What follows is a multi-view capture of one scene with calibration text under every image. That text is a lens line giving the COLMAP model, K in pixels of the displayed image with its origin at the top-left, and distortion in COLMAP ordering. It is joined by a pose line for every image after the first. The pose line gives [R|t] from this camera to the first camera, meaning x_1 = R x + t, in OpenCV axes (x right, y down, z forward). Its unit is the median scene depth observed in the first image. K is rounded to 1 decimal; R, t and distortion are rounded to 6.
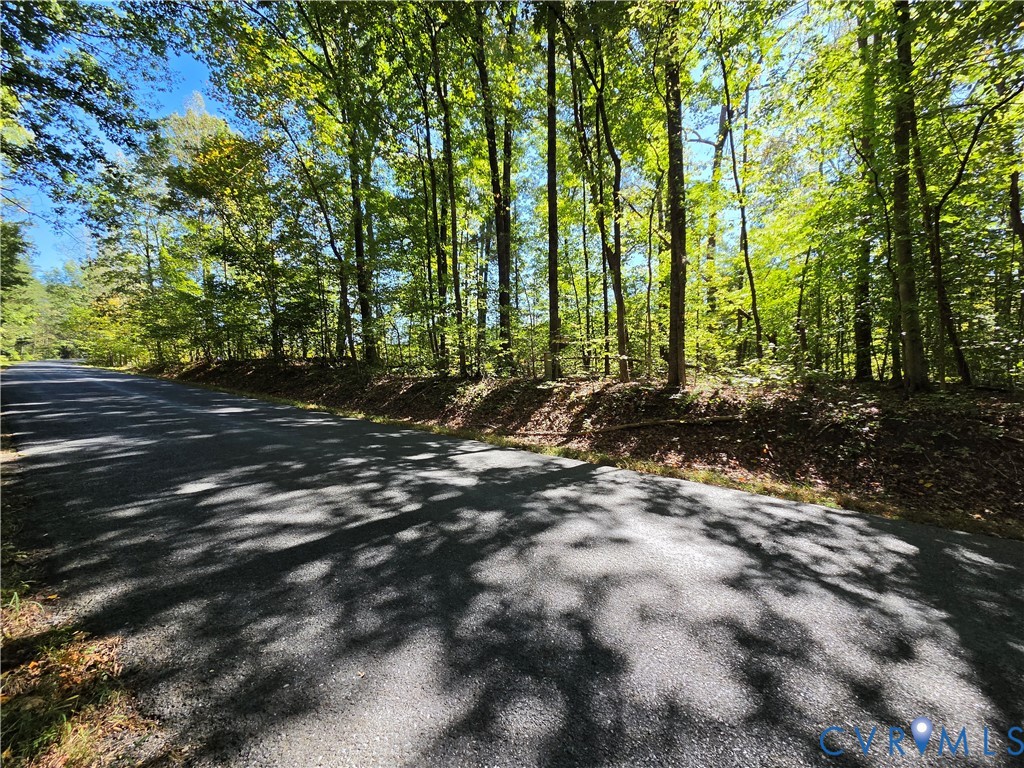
lens RADIAL K [[415.0, 0, 517.4], [0, 415.0, 382.9], [0, 0, 1]] dist [0.003913, -0.002217]
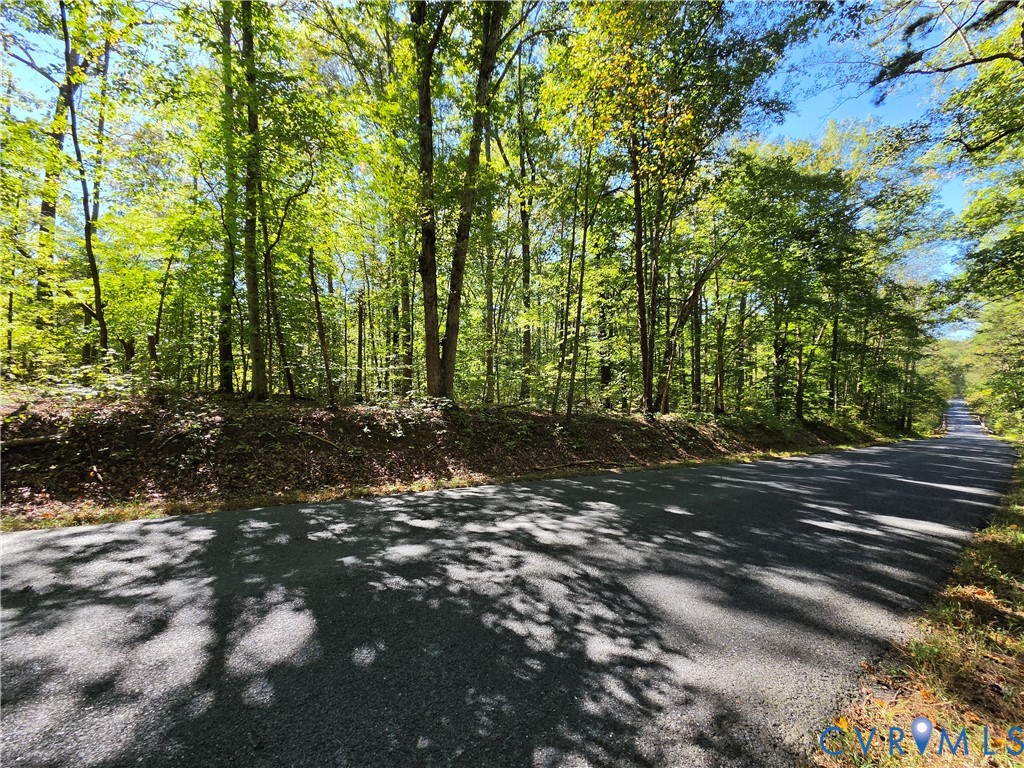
lens RADIAL K [[415.0, 0, 514.6], [0, 415.0, 380.4], [0, 0, 1]] dist [0.003913, -0.002217]
pose [[0.298064, 0.029669, 0.954085, 0.041212], [0.005659, 0.999444, -0.032847, 0.005677], [-0.954529, 0.015189, 0.297730, -0.092790]]
